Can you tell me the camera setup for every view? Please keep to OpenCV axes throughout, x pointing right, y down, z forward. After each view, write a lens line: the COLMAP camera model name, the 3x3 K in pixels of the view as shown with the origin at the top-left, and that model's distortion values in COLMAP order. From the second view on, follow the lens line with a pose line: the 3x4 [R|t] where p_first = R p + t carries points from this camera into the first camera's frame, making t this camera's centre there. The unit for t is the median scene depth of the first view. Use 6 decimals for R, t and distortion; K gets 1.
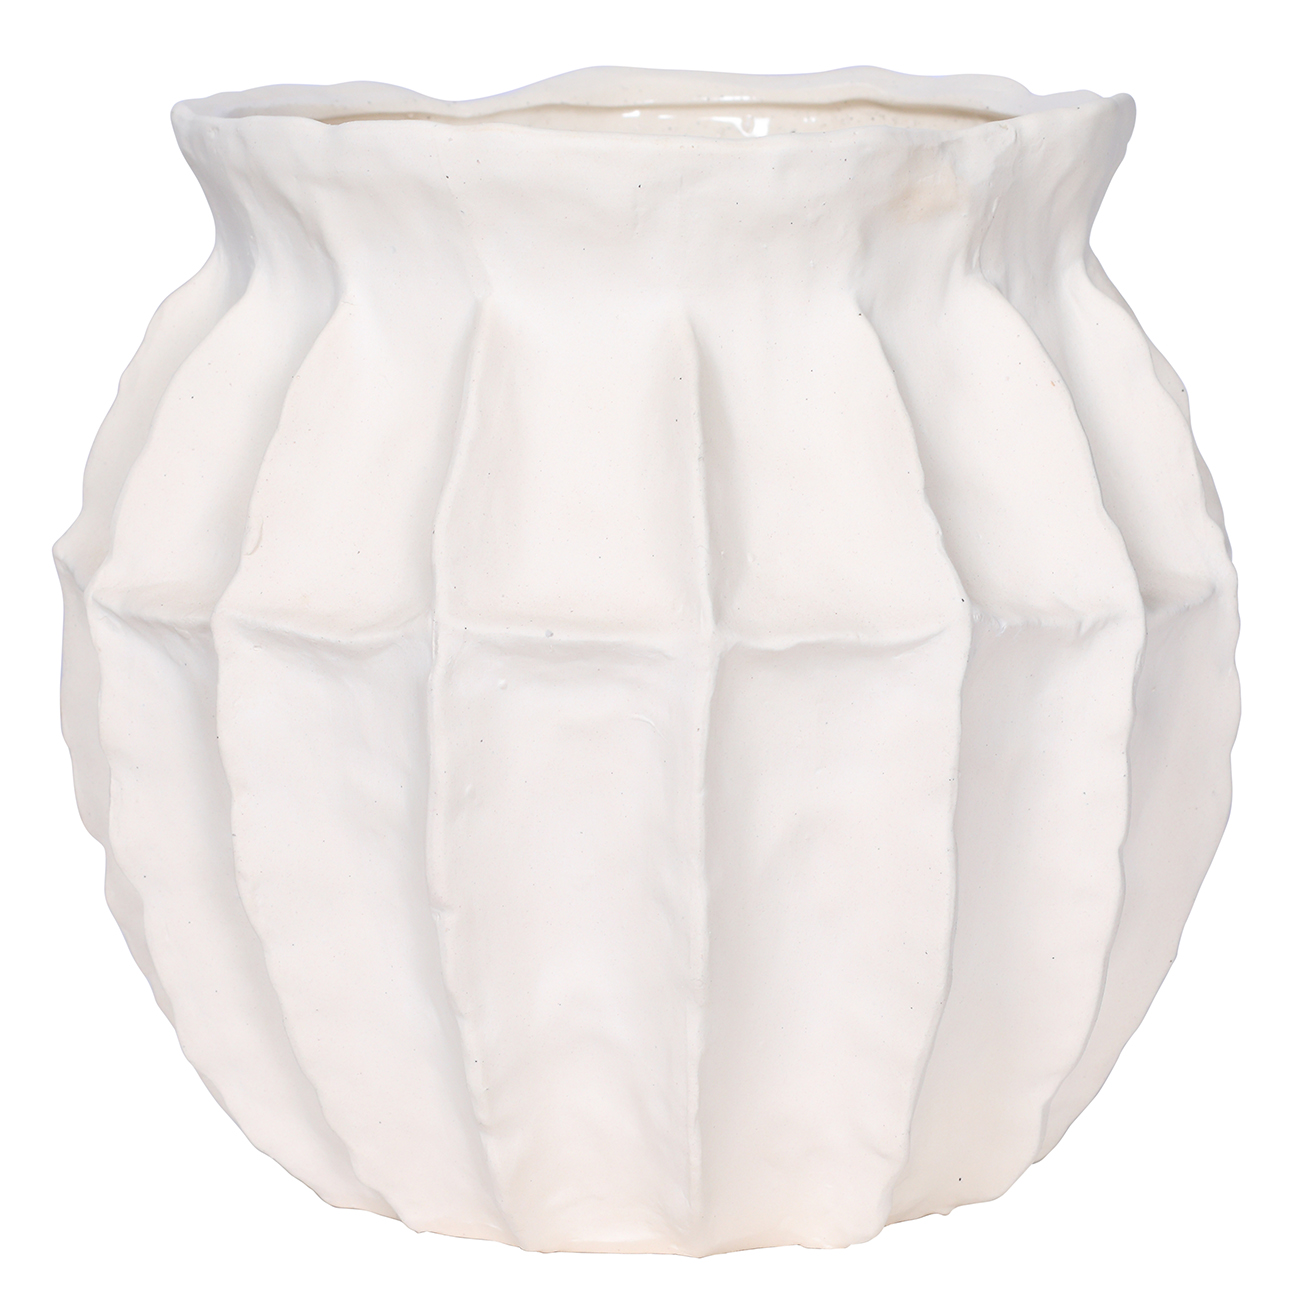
lens RADIAL K [[2027.7, 0, 650.0], [0, 2027.7, 650.0], [0, 0, 1]] dist [-0.008354, 0.104387]
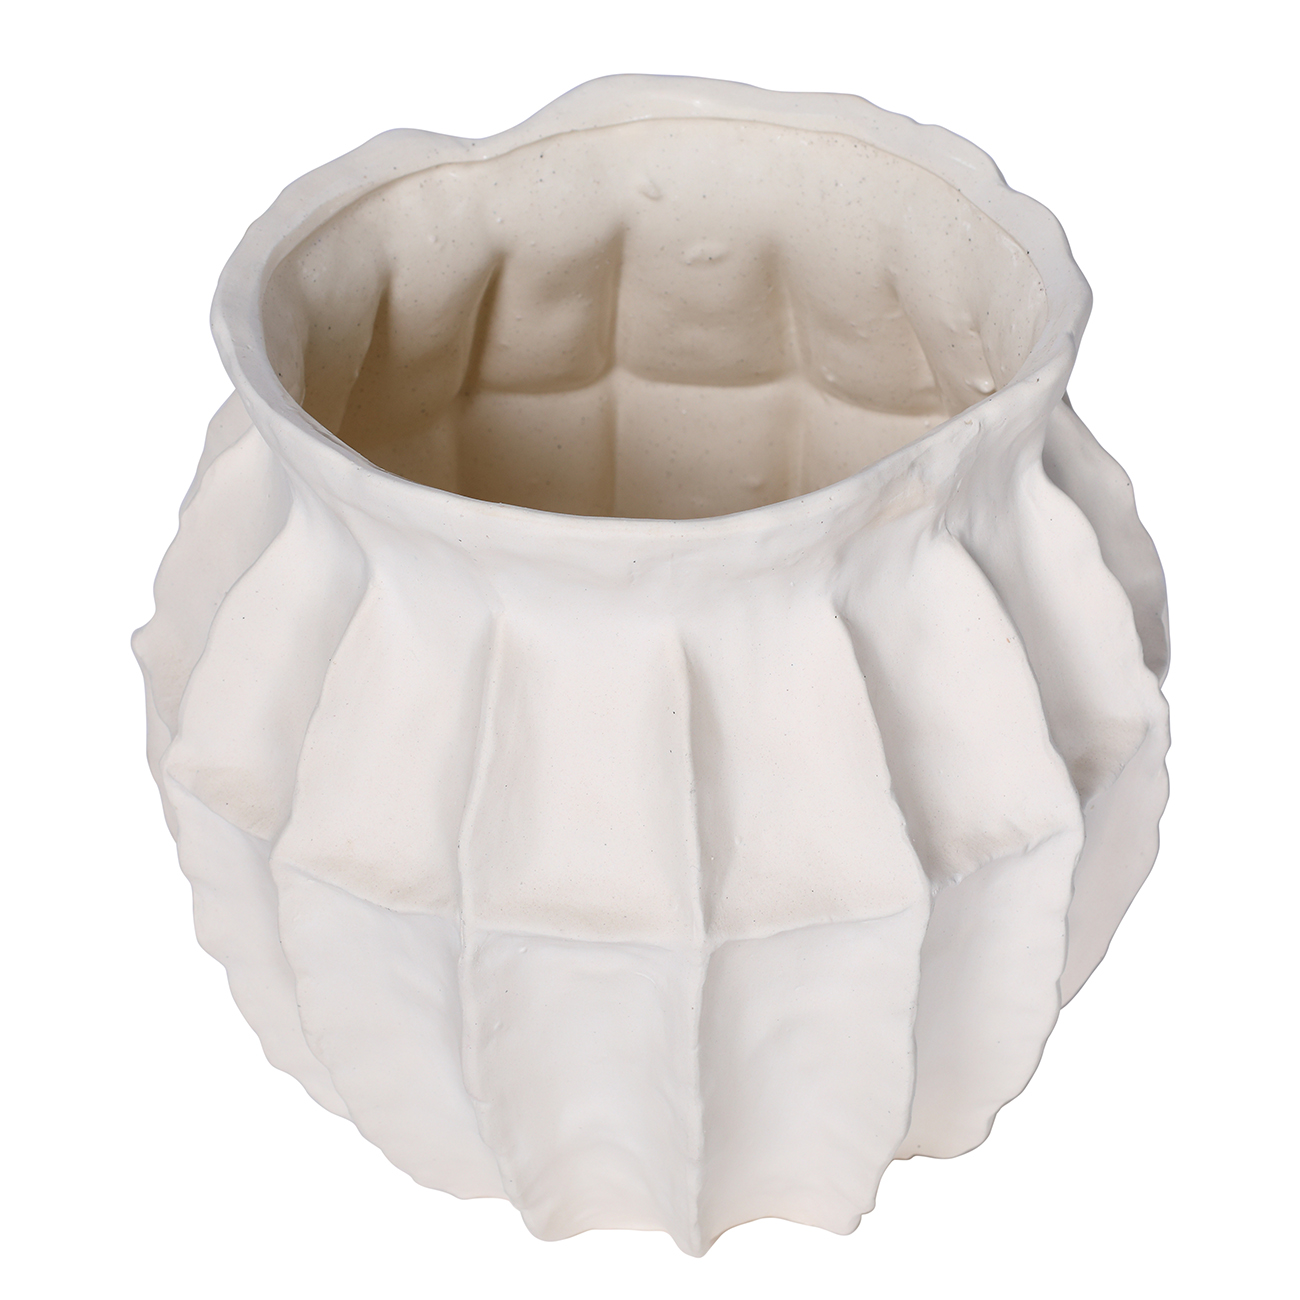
lens RADIAL K [[1733.7, 0, 650.0], [0, 1733.7, 650.0], [0, 0, 1]] dist [-0.002342, 0.035617]
pose [[0.999876, -0.011332, -0.010894, 0.012034], [0.013143, 0.982855, 0.183912, -0.325636], [0.008623, -0.184032, 0.982882, 0.060515]]
